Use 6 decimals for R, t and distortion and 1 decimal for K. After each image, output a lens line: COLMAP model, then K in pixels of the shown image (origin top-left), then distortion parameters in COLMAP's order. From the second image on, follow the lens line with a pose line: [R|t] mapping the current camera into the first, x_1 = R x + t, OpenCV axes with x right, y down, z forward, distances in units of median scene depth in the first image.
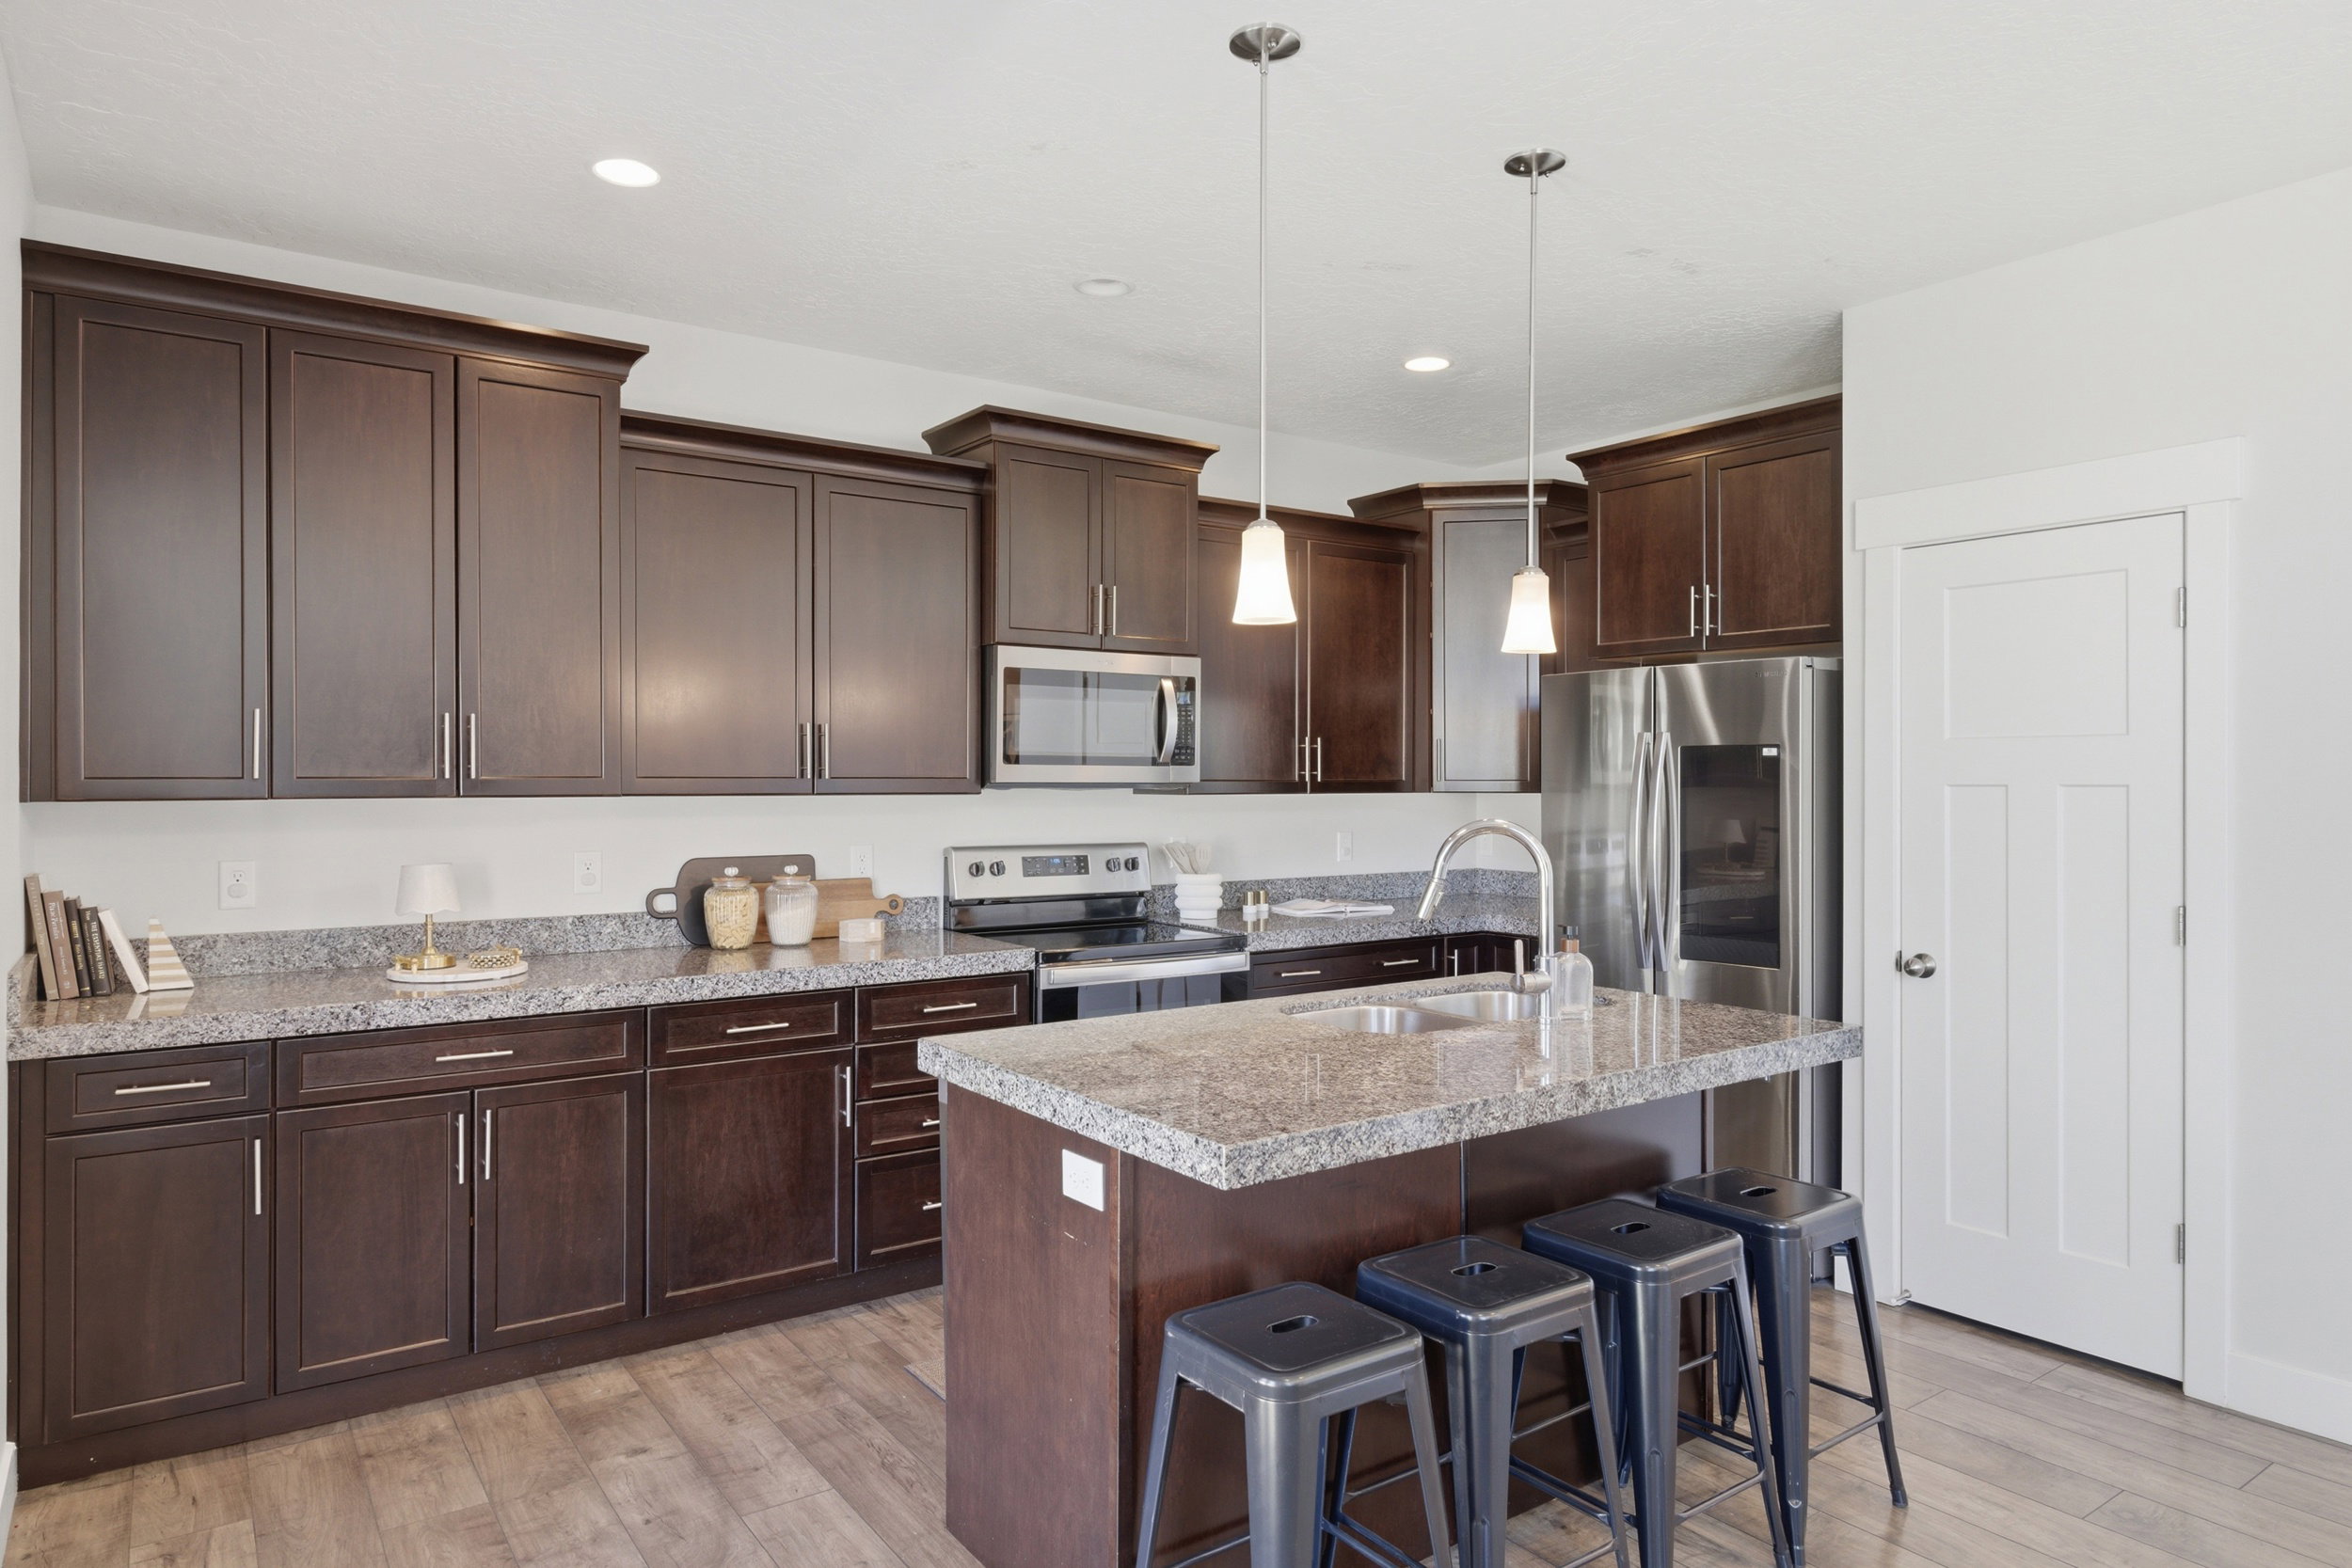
lens RADIAL K [[1417.4, 0, 1159.5], [0, 1417.4, 760.7], [0, 0, 1]] dist [0.020065, -0.001822]
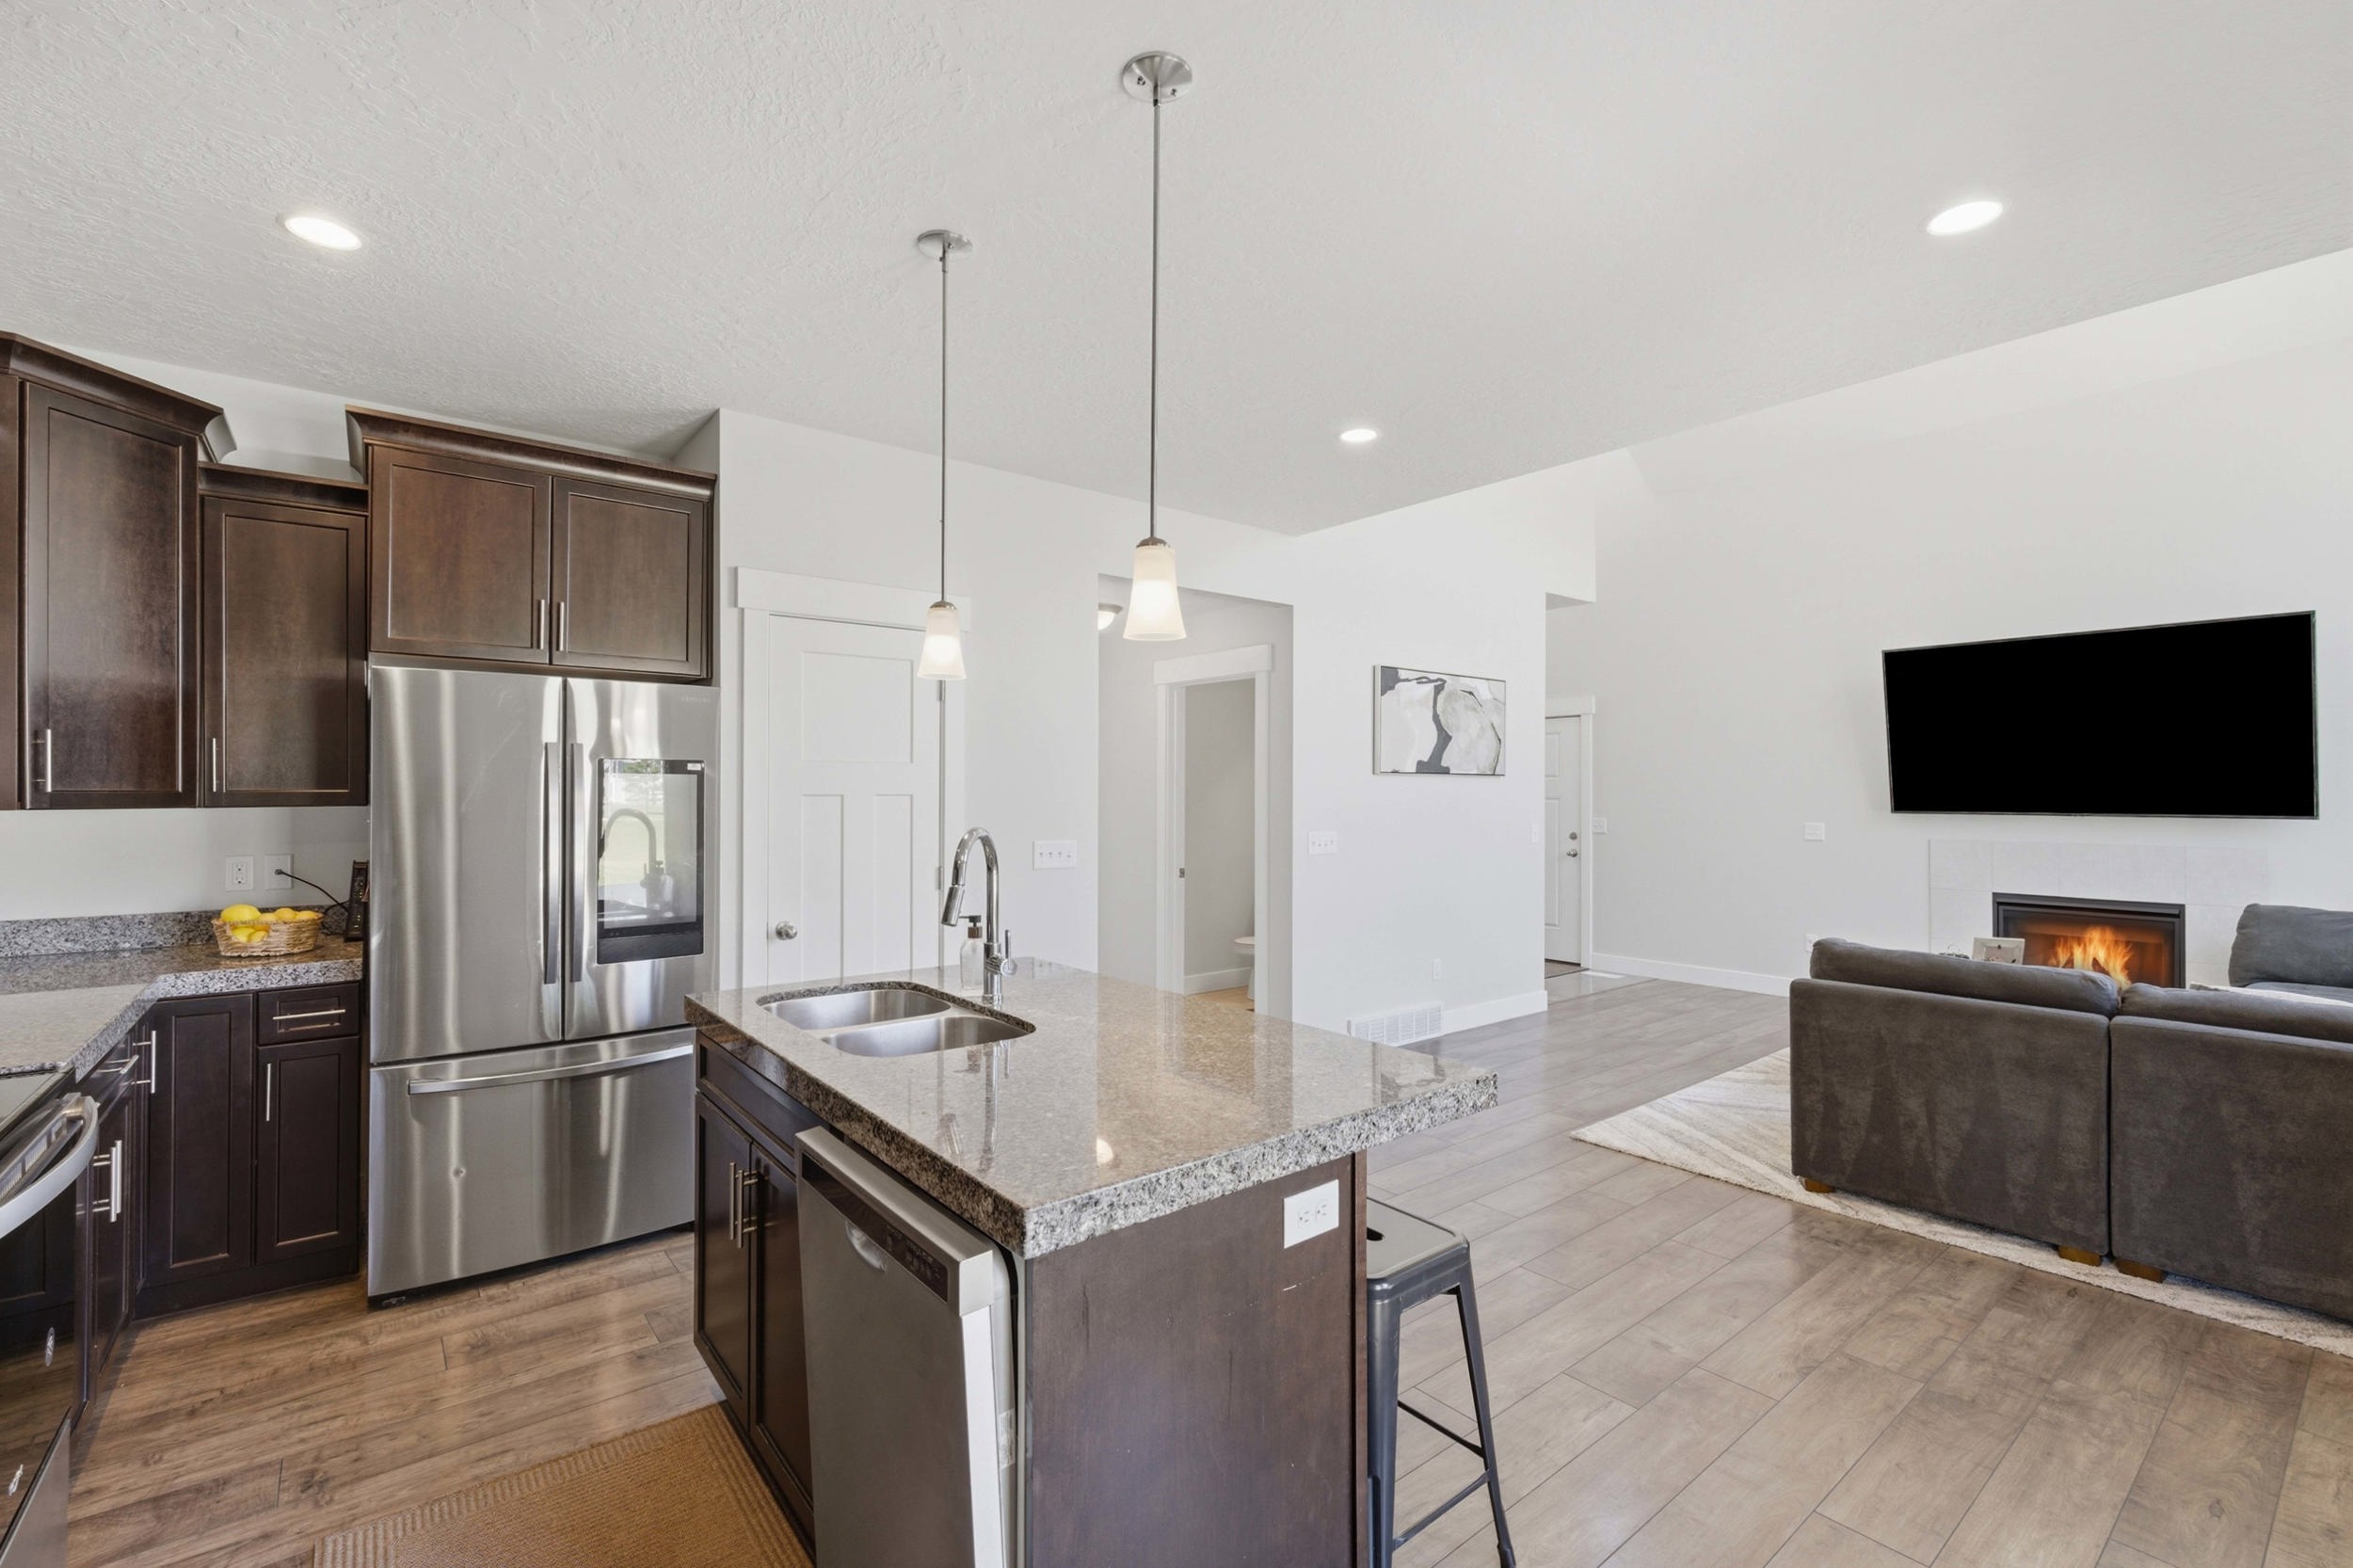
lens RADIAL K [[1021.3, 0, 1173.3], [0, 1021.3, 795.9], [0, 0, 1]] dist [0.002575, -0.003409]
pose [[-0.068192, -0.000688, 0.997672, -0.376689], [-0.012545, 0.999921, -0.000168, 0.010882], [-0.997593, -0.012527, -0.068195, 0.596090]]
